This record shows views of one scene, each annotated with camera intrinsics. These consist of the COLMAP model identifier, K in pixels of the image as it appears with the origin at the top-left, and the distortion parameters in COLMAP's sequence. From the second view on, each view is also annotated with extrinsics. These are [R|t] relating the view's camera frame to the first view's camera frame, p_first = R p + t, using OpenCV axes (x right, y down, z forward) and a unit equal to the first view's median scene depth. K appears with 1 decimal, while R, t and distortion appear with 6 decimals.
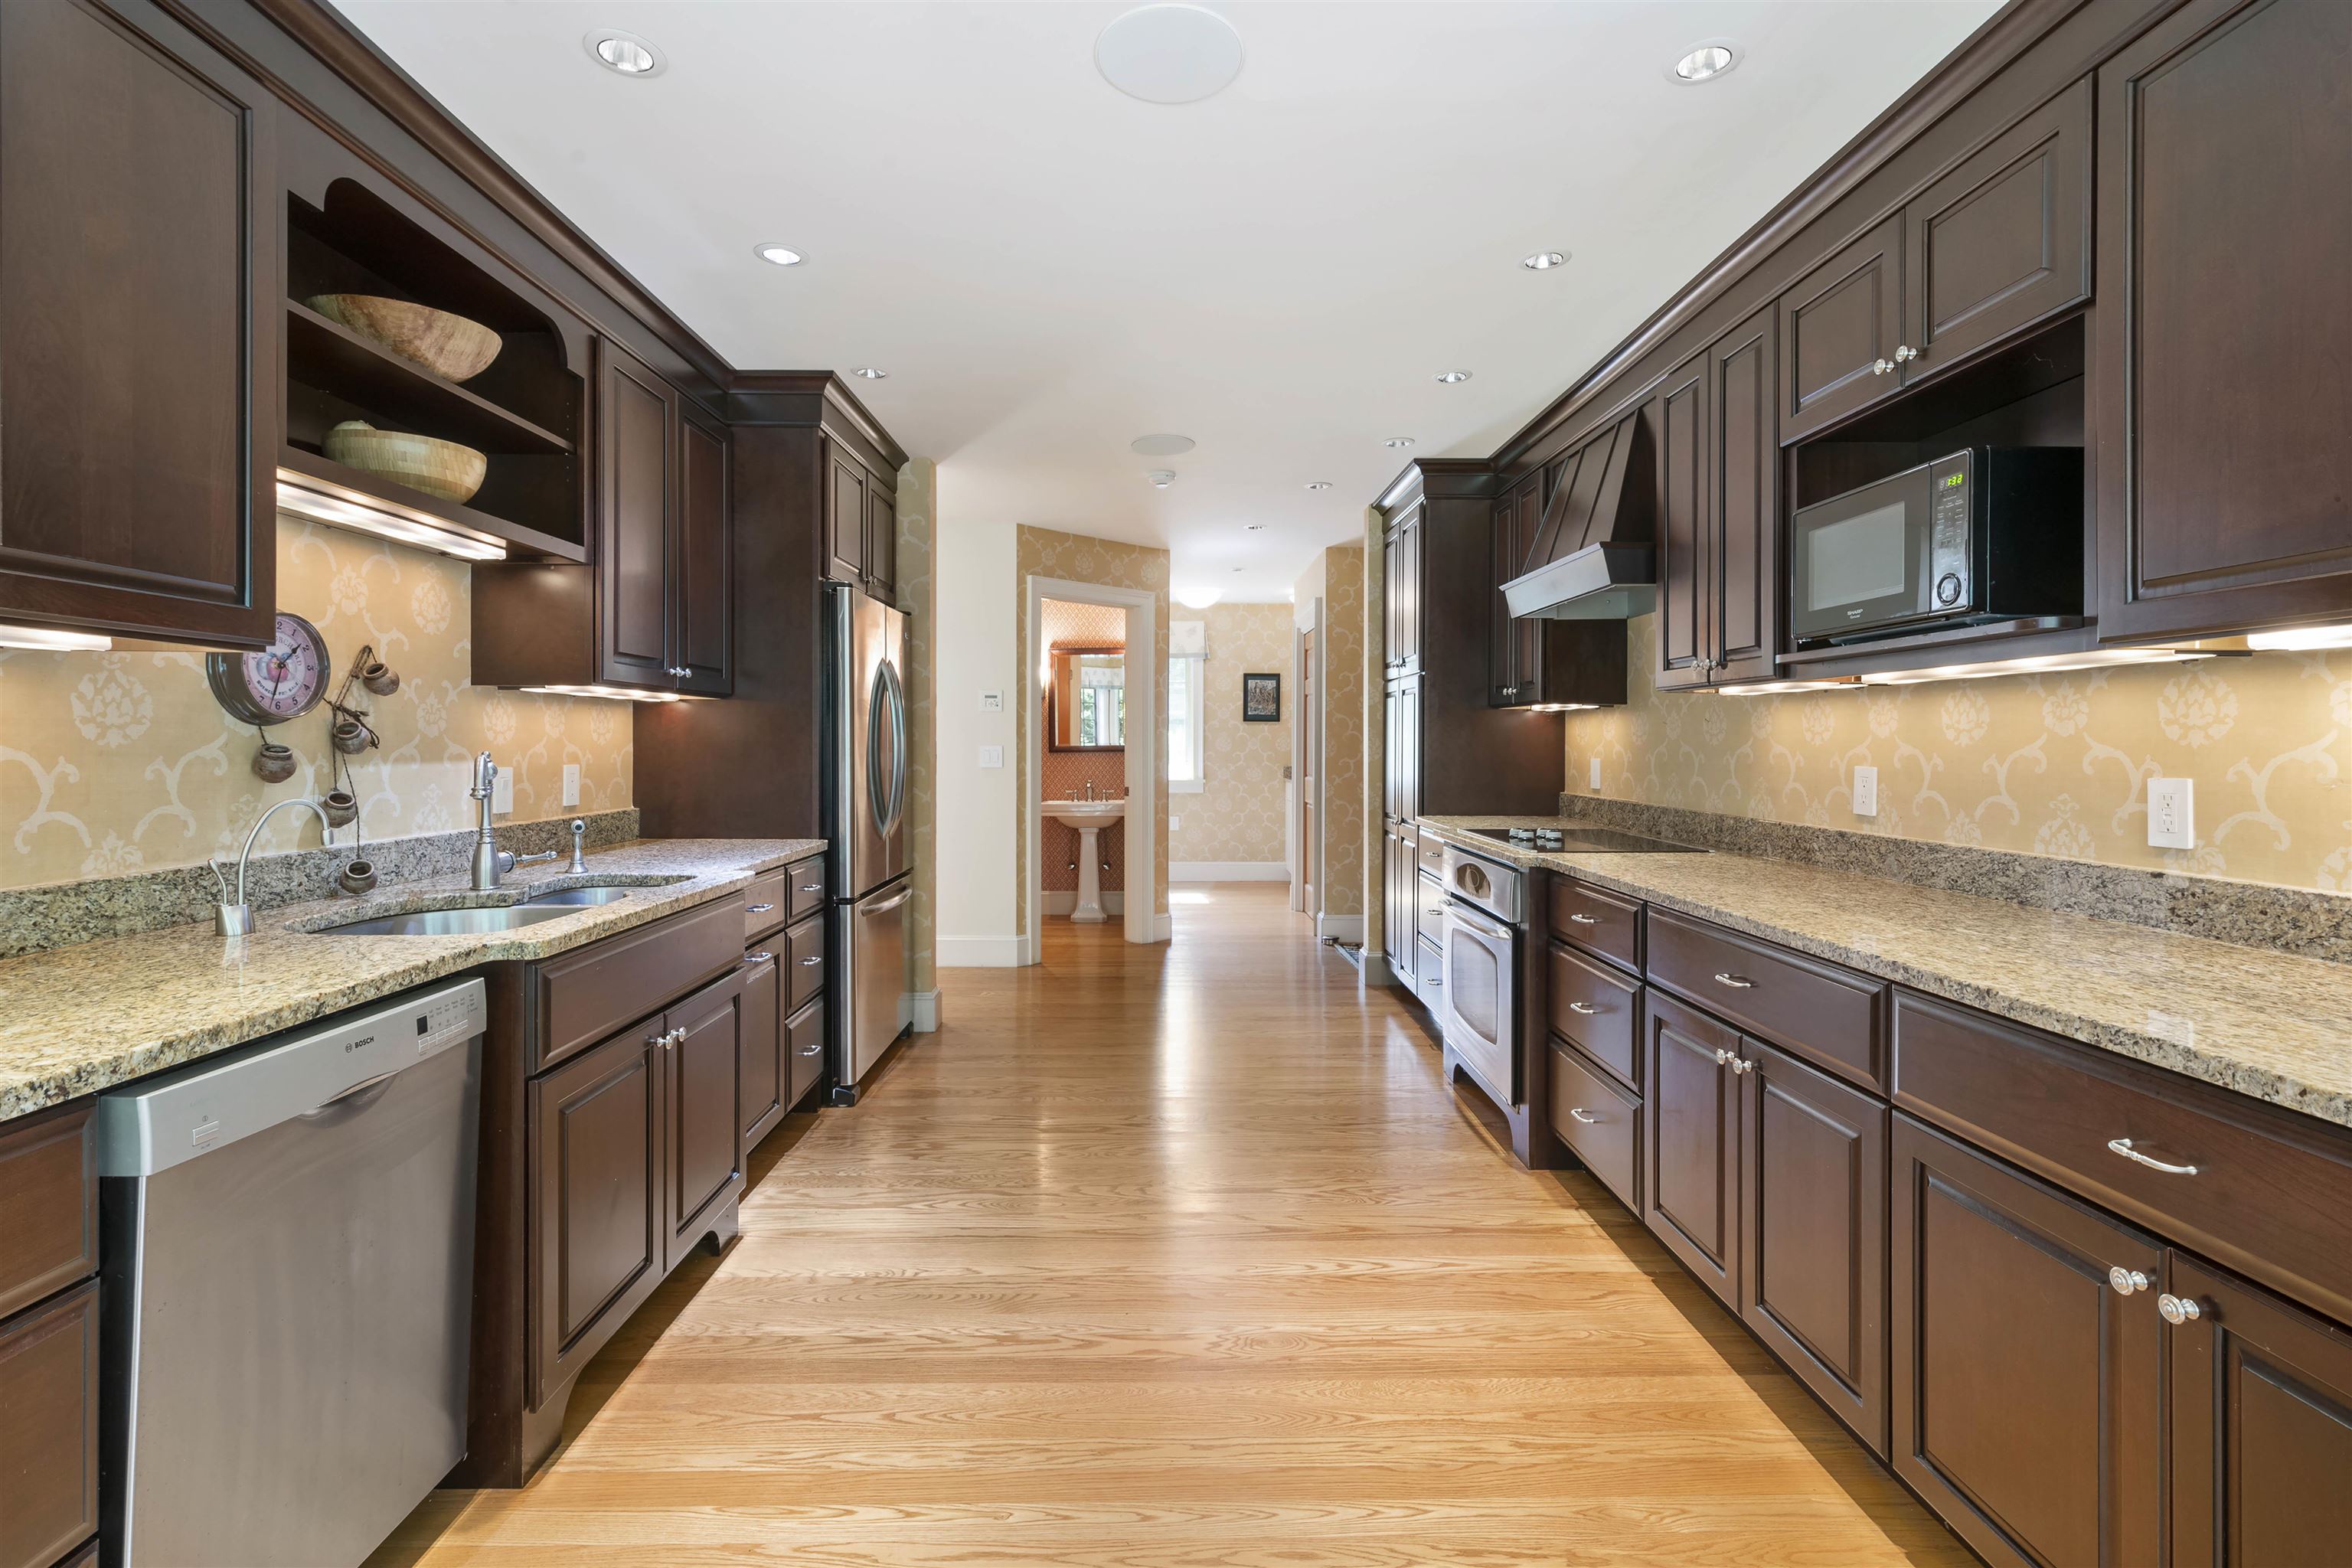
lens RADIAL K [[1086.0, 0, 1183.6], [0, 1086.0, 747.7], [0, 0, 1]] dist [0.003043, -0.000646]
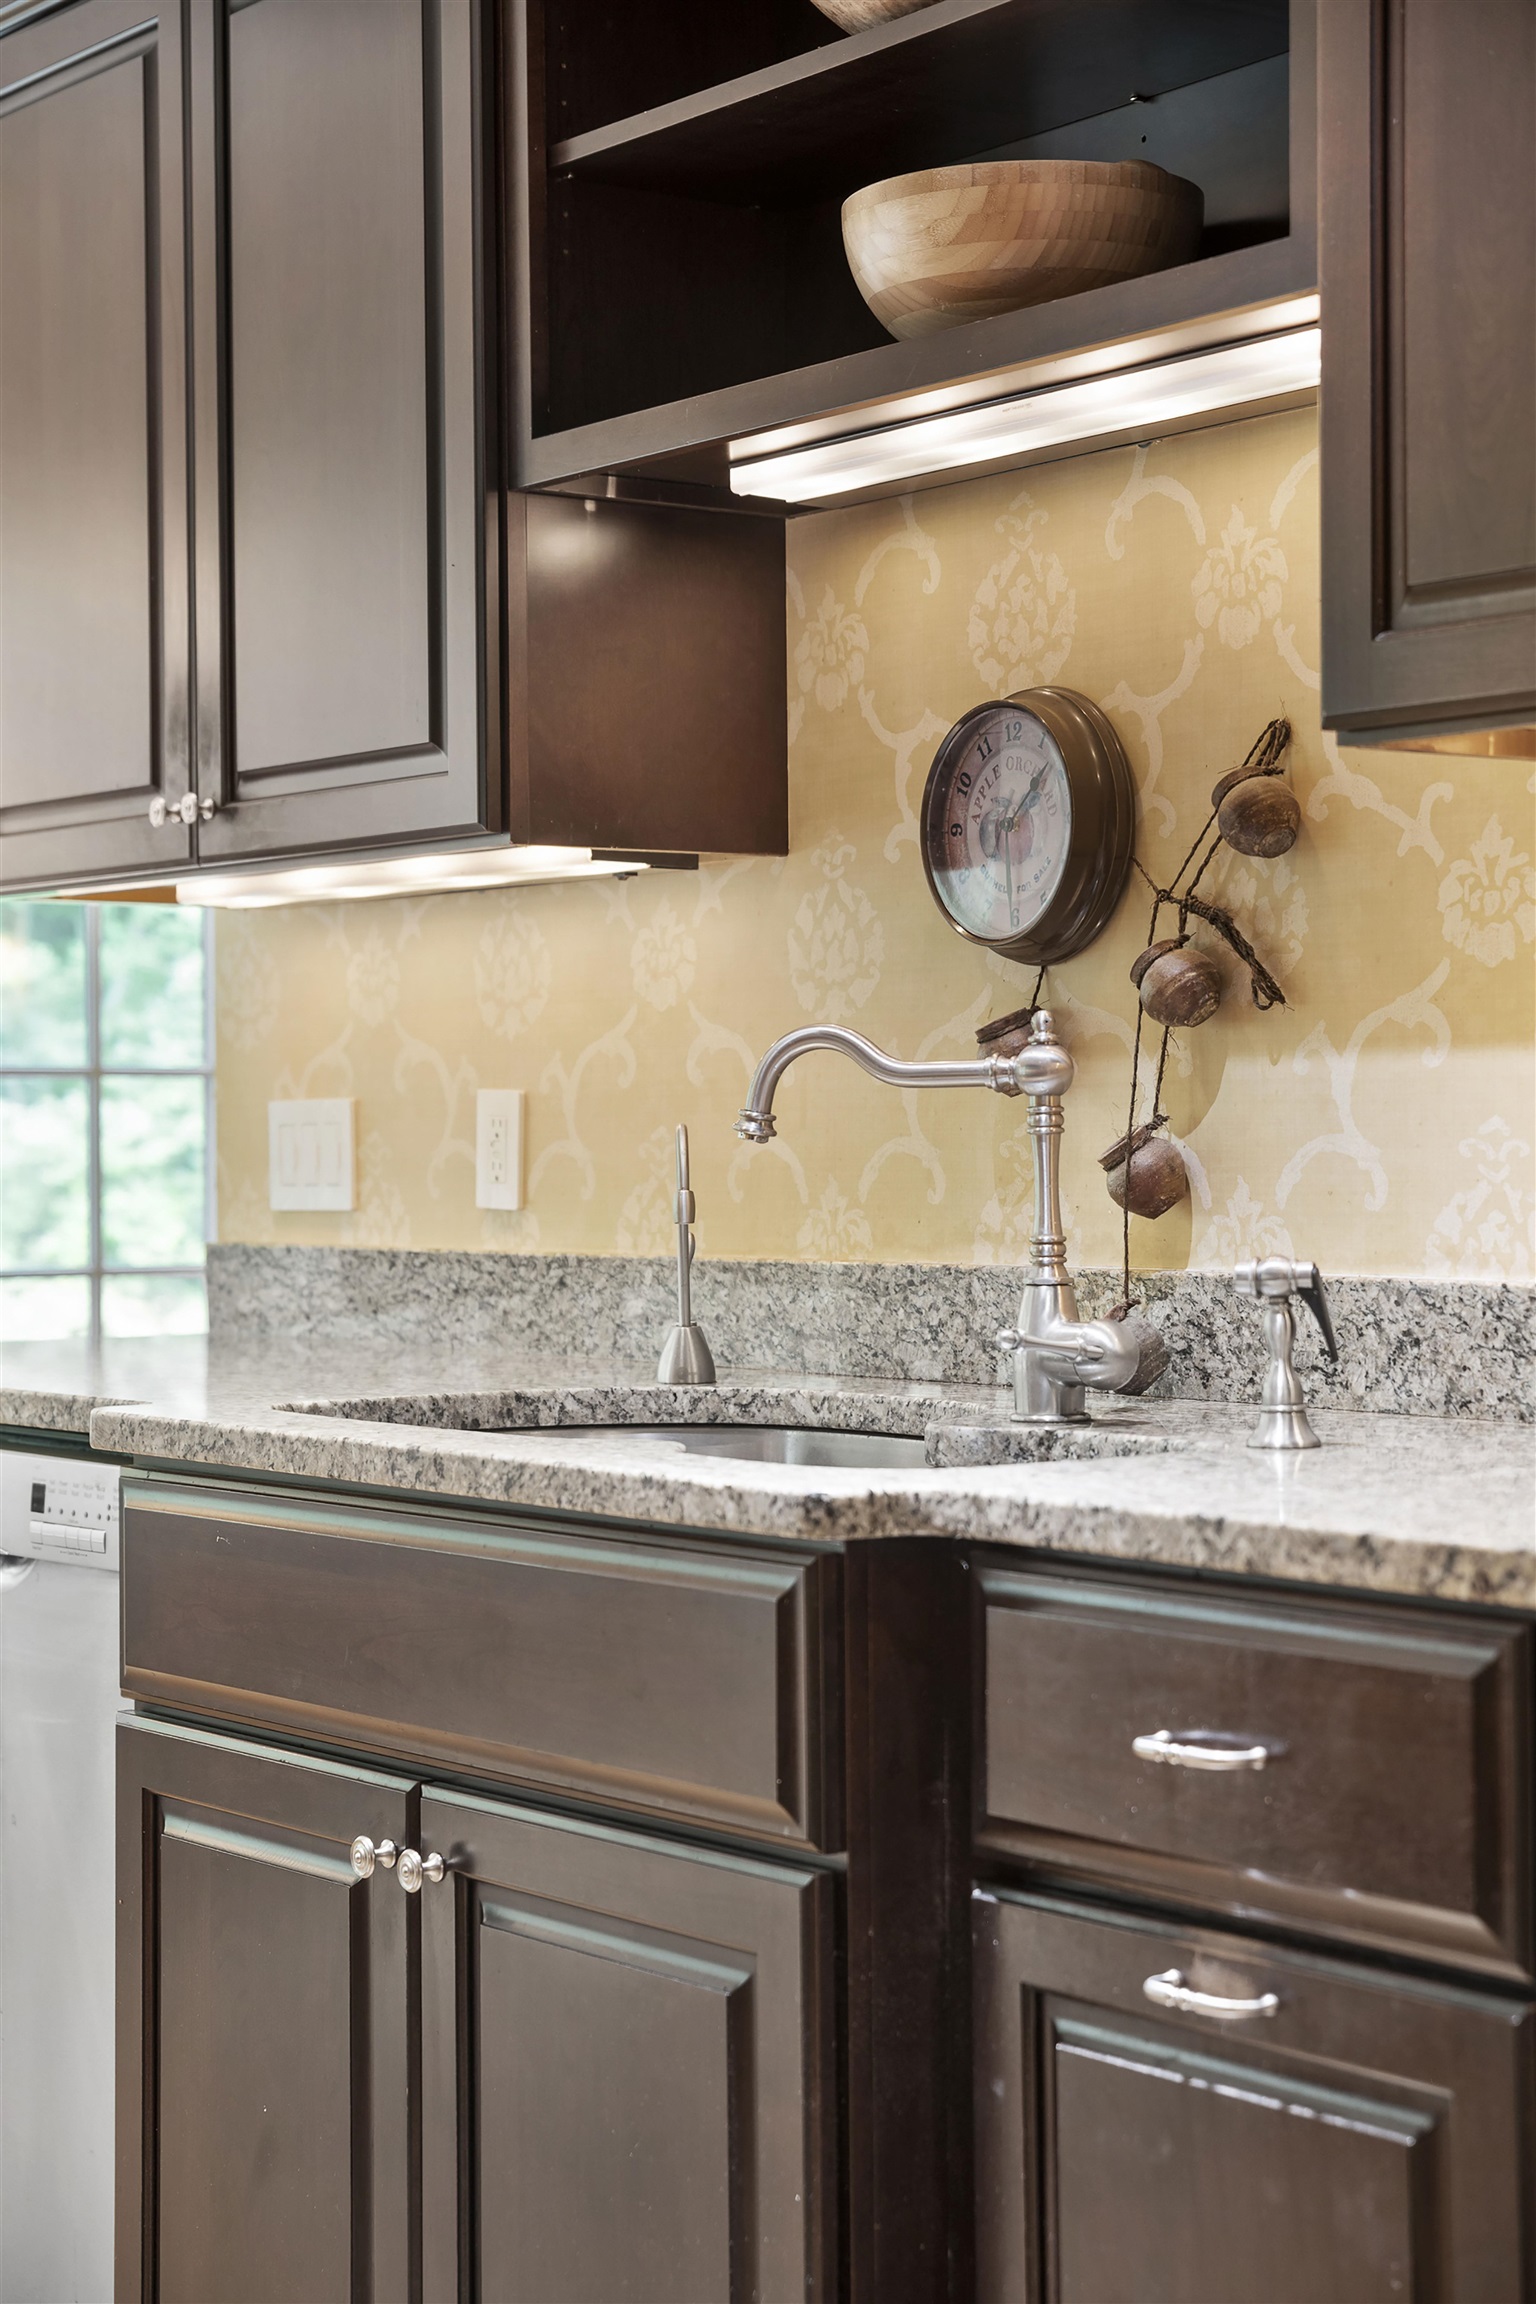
lens RADIAL K [[3975.2, 0, 773.1], [0, 3975.2, 1135.8], [0, 0, 1]] dist [-0.005495, 0.000000]
pose [[-0.819796, 0.003961, -0.572643, 0.126027], [0.003286, 0.999992, 0.002212, 0.037992], [0.572647, -0.000068, -0.819802, 1.932137]]
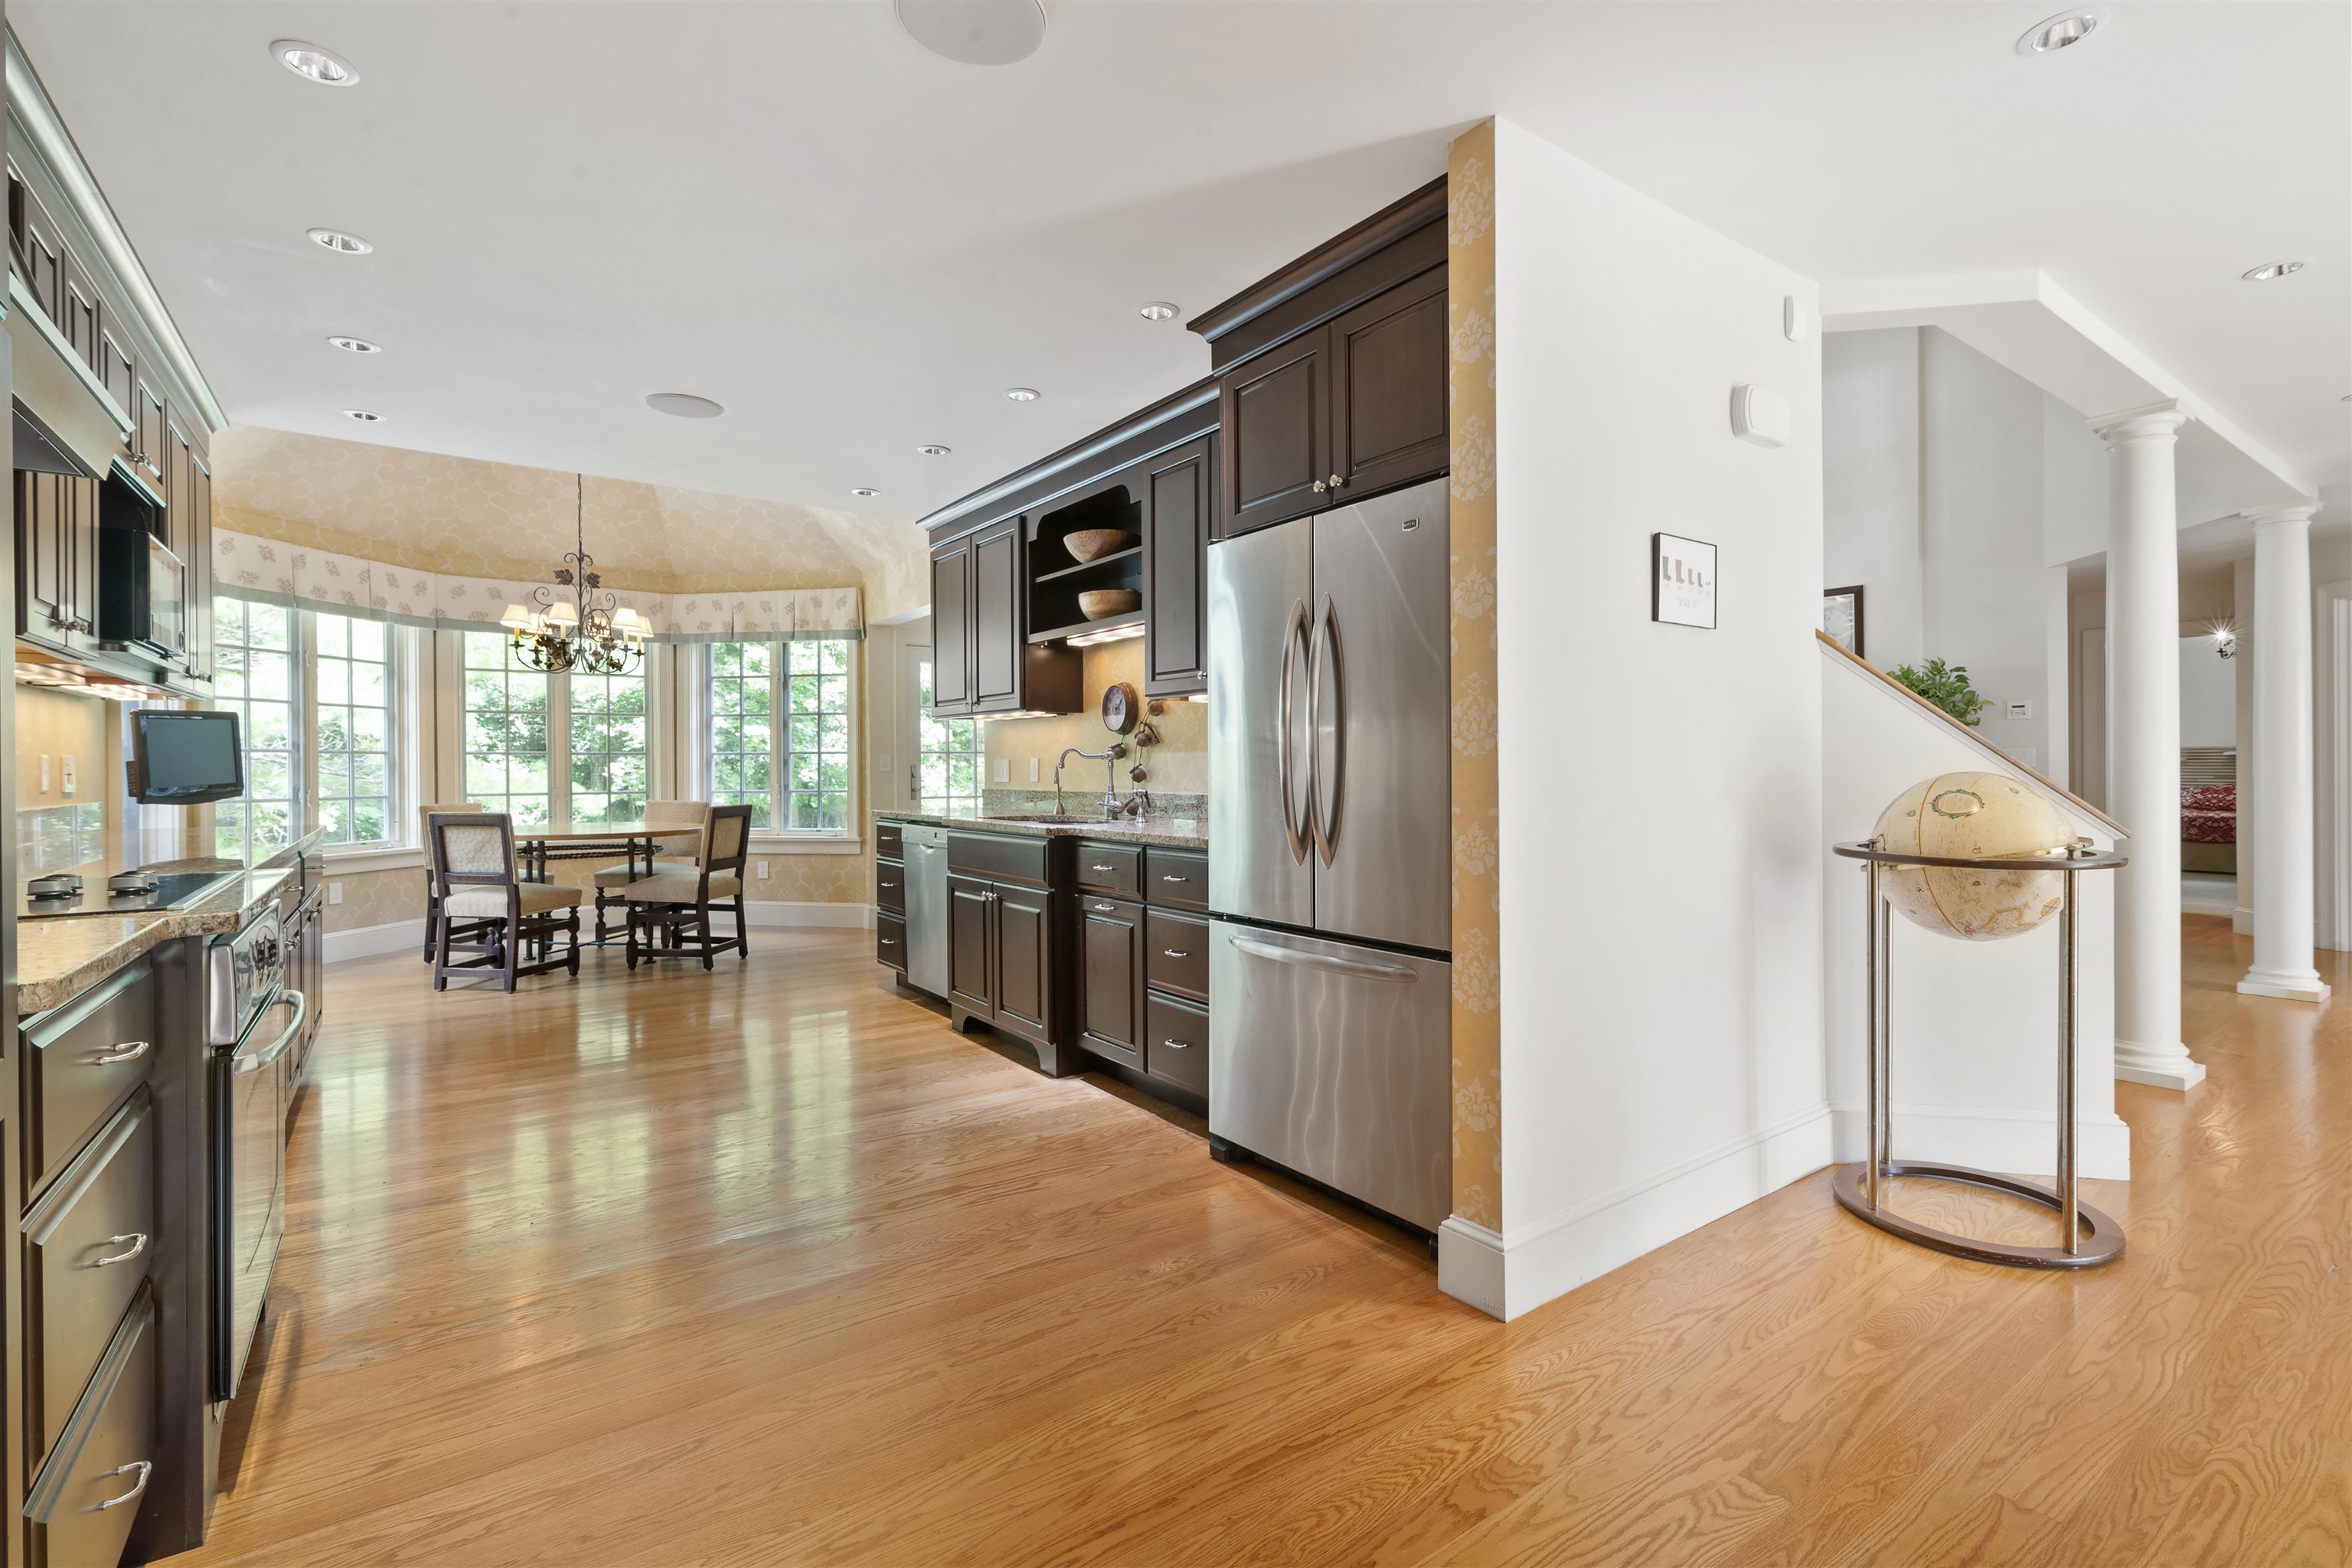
lens RADIAL K [[1086.0, 0, 1188.8], [0, 1086.0, 771.9], [0, 0, 1]] dist [0.003043, -0.000646]
pose [[-0.828851, 0.006037, -0.559437, 0.278186], [0.002122, 0.999969, 0.007648, 0.034861], [0.559465, 0.005152, -0.828838, 2.576225]]
